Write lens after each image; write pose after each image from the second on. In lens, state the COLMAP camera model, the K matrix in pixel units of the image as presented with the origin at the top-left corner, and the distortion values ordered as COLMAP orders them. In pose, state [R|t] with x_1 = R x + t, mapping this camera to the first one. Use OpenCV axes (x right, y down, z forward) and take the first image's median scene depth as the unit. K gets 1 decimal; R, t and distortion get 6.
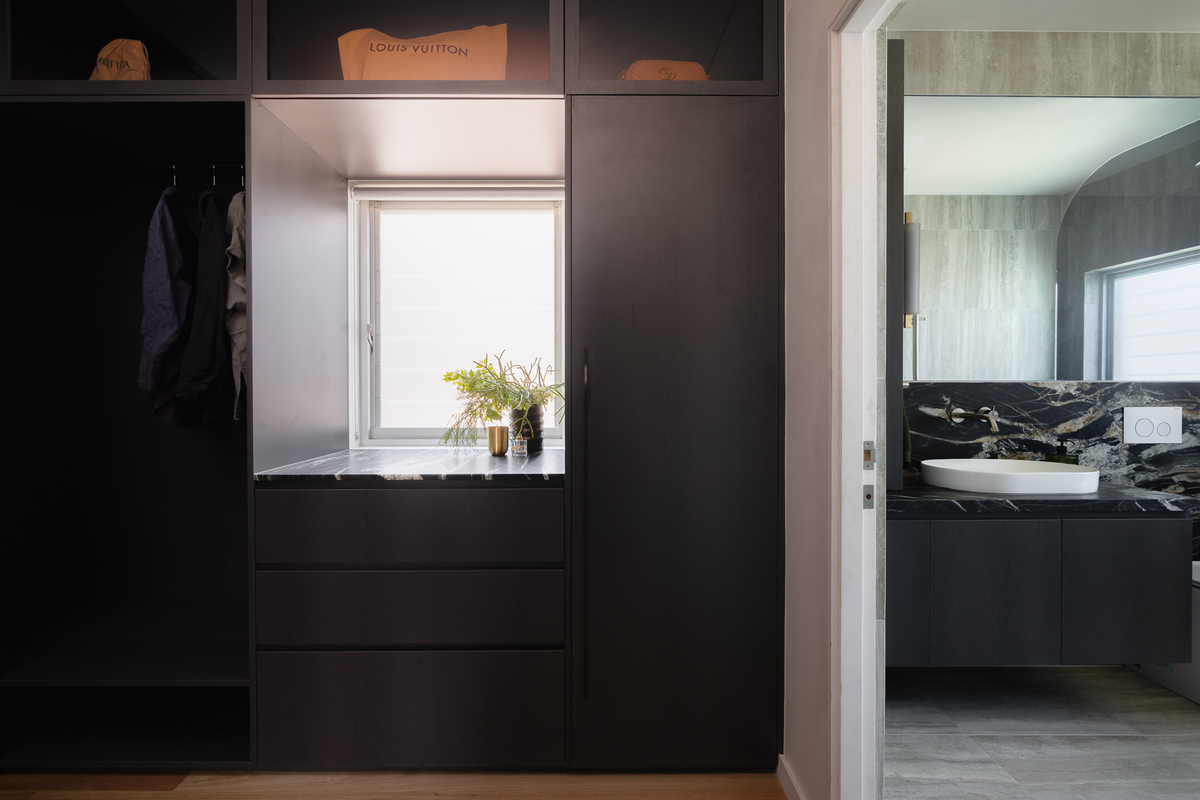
lens RADIAL K [[539.4, 0, 594.4], [0, 539.4, 396.0], [0, 0, 1]] dist [-0.002302, 0.000168]
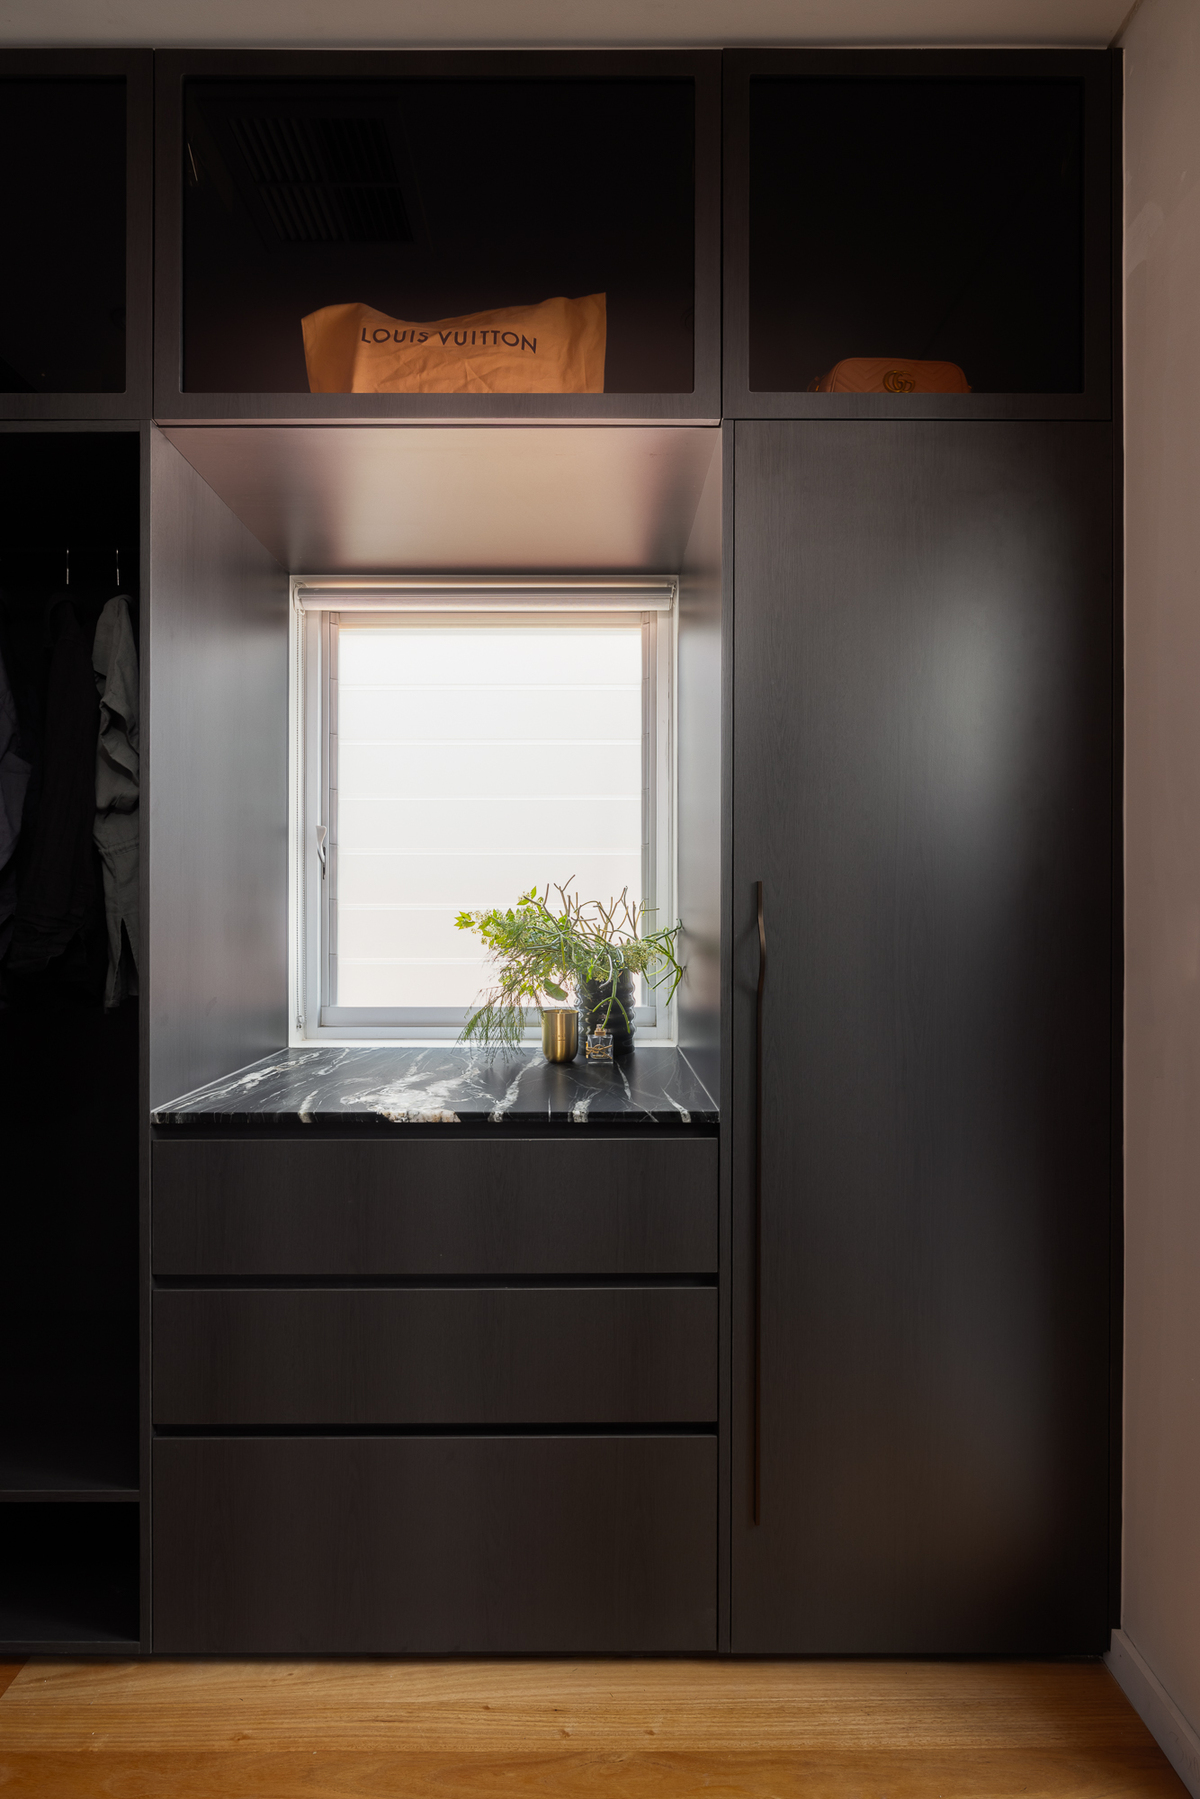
lens RADIAL K [[866.3, 0, 603.3], [0, 866.3, 914.2], [0, 0, 1]] dist [-0.001111, 0.000493]
pose [[0.999994, 0.000692, -0.003274, -0.161091], [-0.000723, 0.999955, -0.009491, -0.044167], [0.003268, 0.009494, 0.999950, 0.115379]]
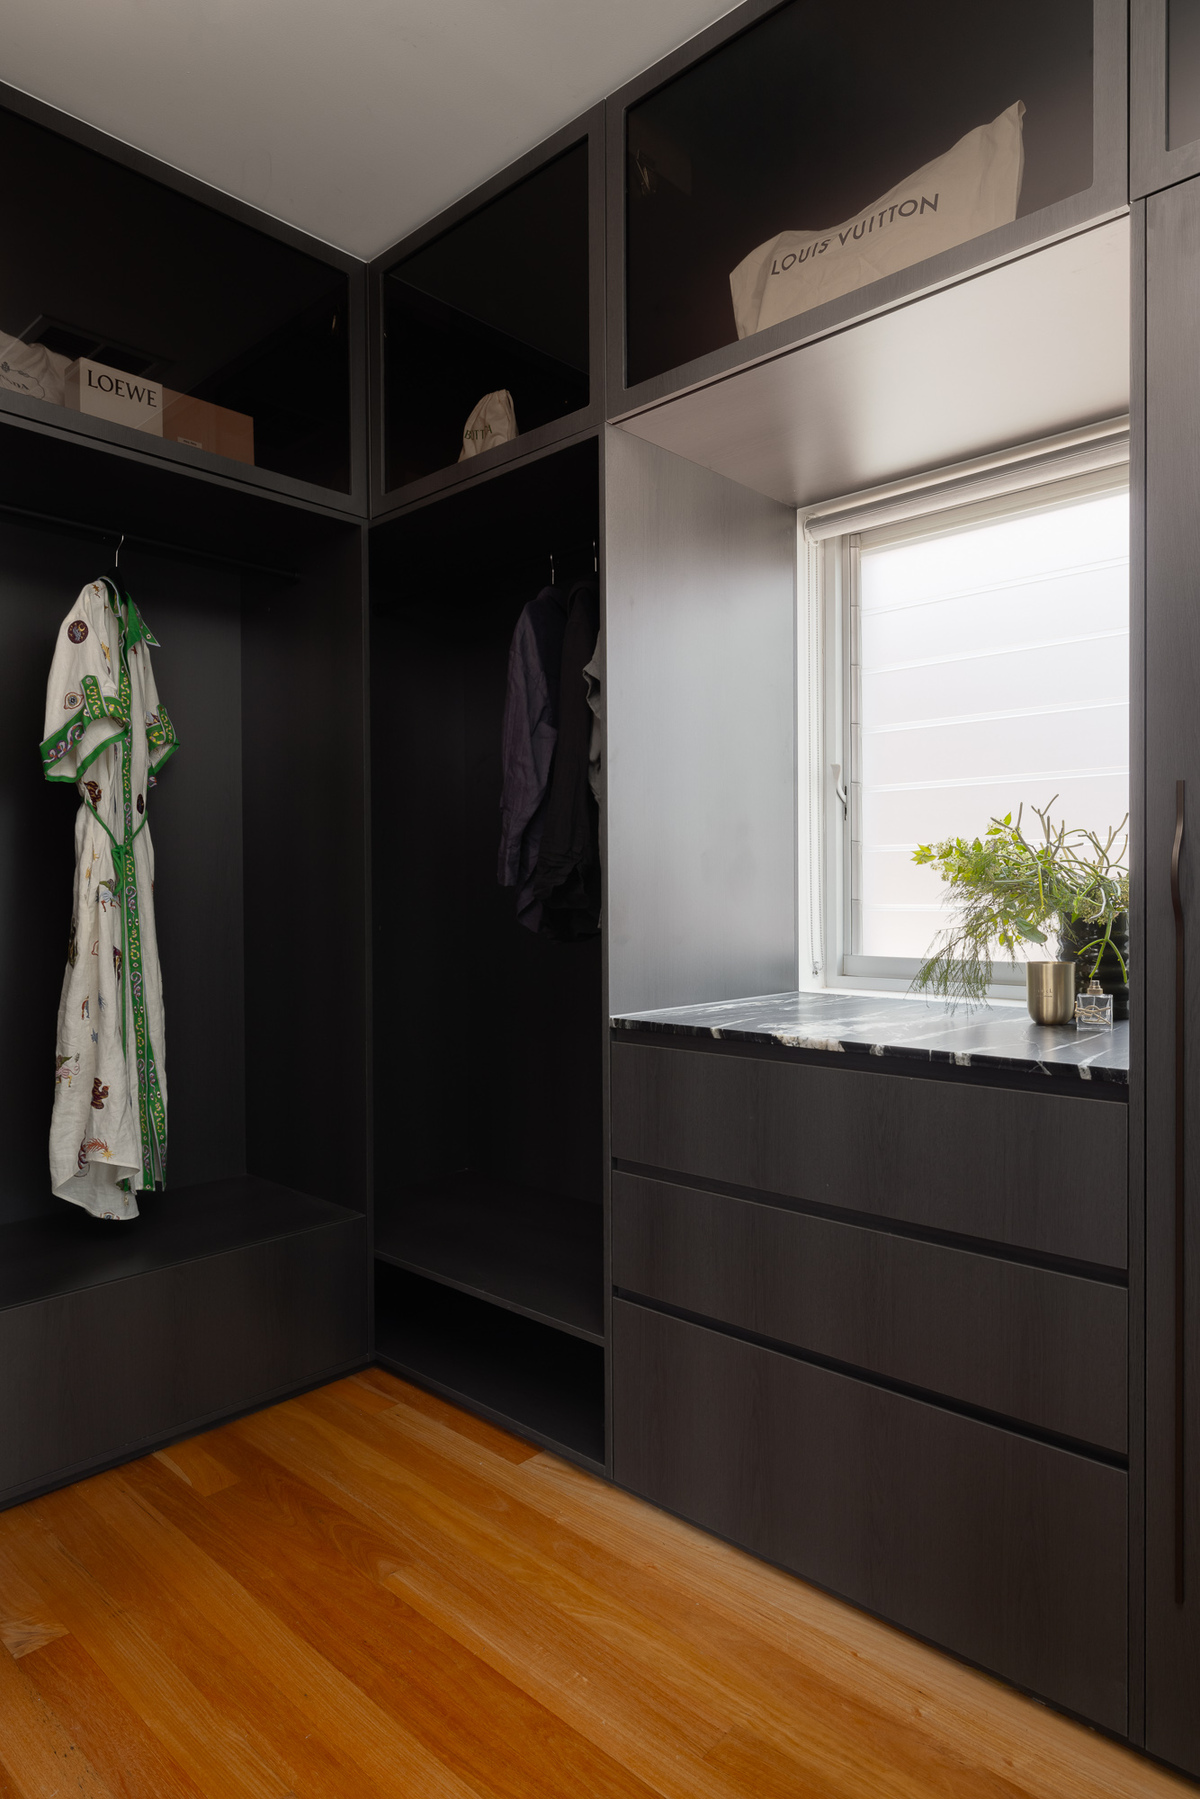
lens RADIAL K [[1079.7, 0, 602.7], [0, 1079.7, 906.3], [0, 0, 1]] dist [-0.000845, 0.002137]
pose [[0.724216, 0.006553, -0.689542, 0.226821], [-0.004443, 0.999978, 0.004837, 0.008135], [0.689559, -0.000439, 0.724230, 0.066341]]
